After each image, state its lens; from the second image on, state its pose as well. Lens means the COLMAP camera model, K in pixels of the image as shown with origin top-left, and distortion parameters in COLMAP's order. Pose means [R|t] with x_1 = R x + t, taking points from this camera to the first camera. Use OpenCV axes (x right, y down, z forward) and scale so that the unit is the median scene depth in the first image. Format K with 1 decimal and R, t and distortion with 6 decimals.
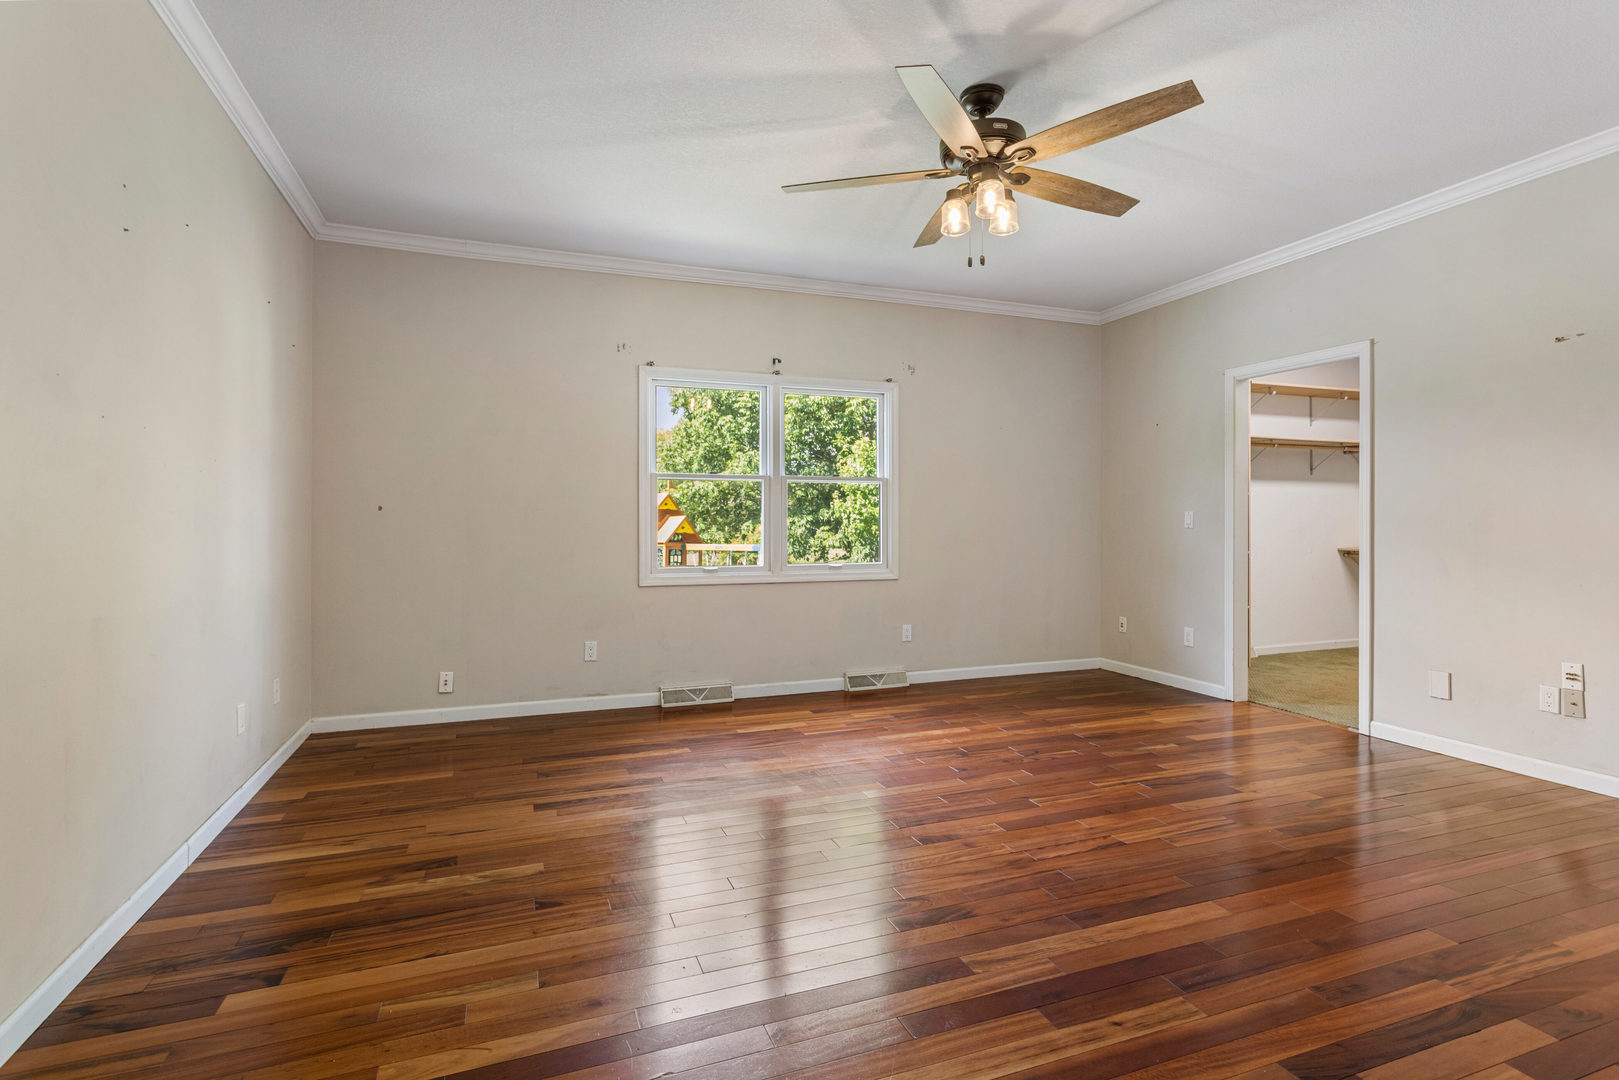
lens RADIAL K [[770.4, 0, 798.4], [0, 770.4, 531.7], [0, 0, 1]] dist [0.006660, -0.000016]
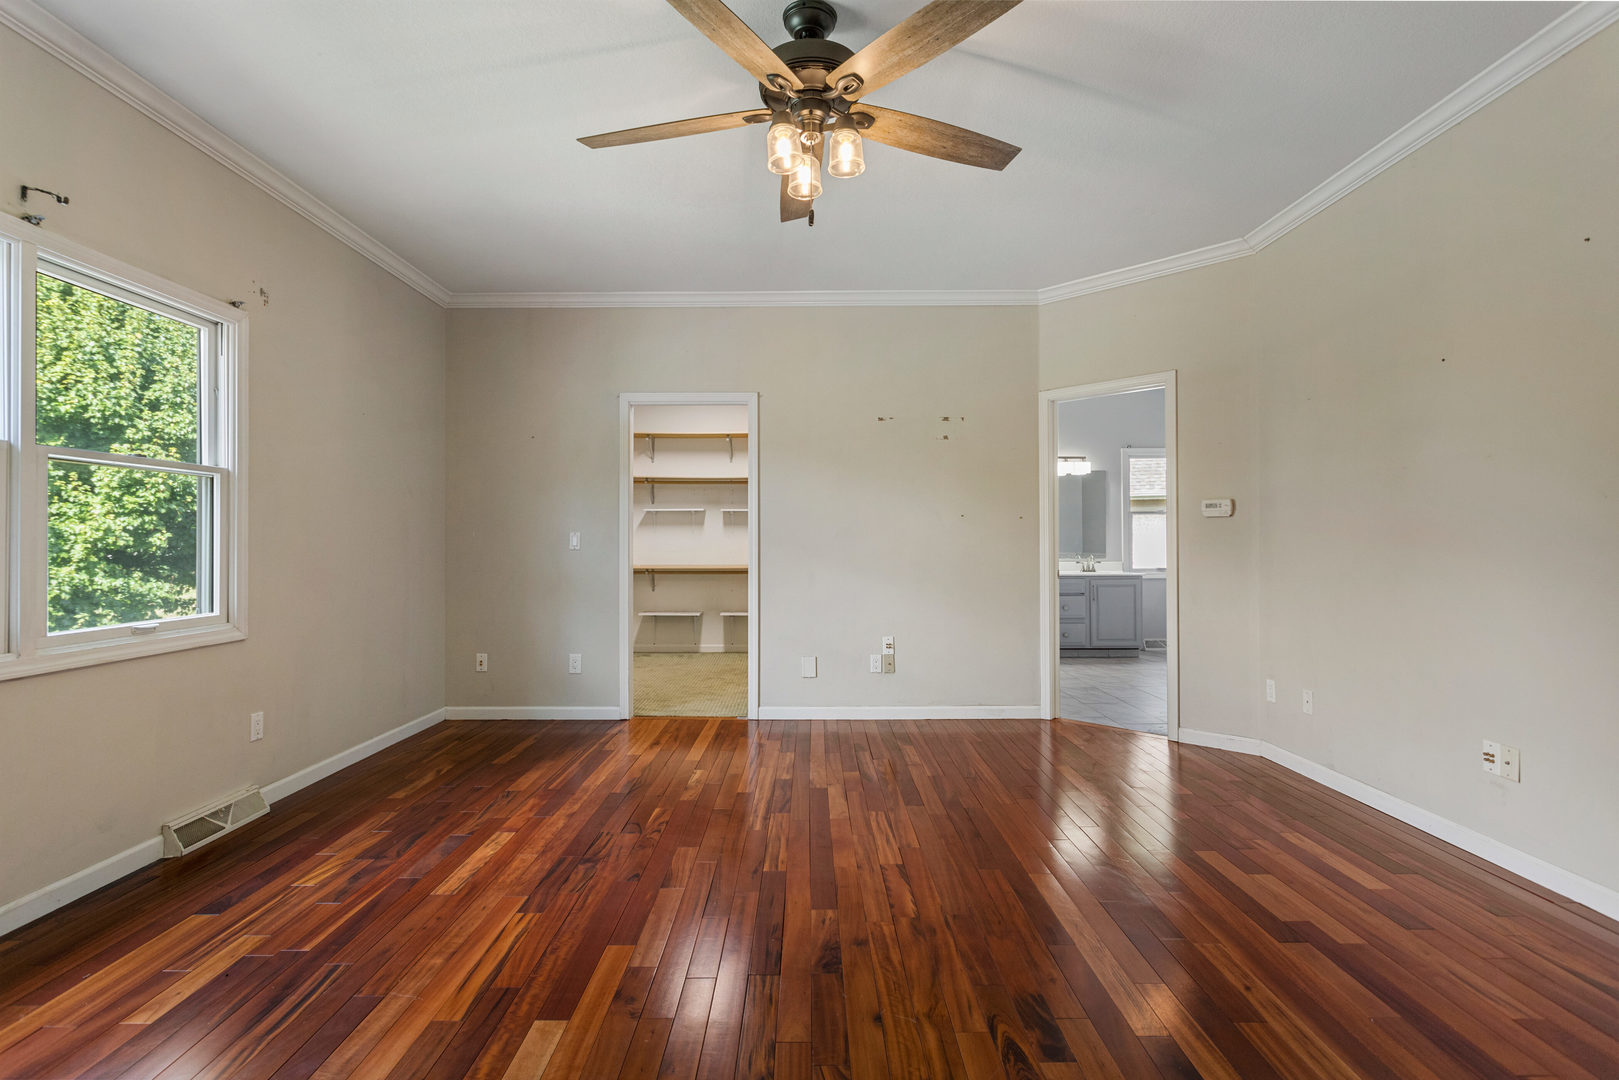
lens RADIAL K [[770.4, 0, 798.4], [0, 770.4, 531.7], [0, 0, 1]] dist [0.006660, -0.000016]
pose [[0.356578, 0.015499, 0.934137, -0.433131], [0.013708, 0.999668, -0.021819, -0.003193], [-0.934165, 0.020585, 0.356247, 0.593611]]
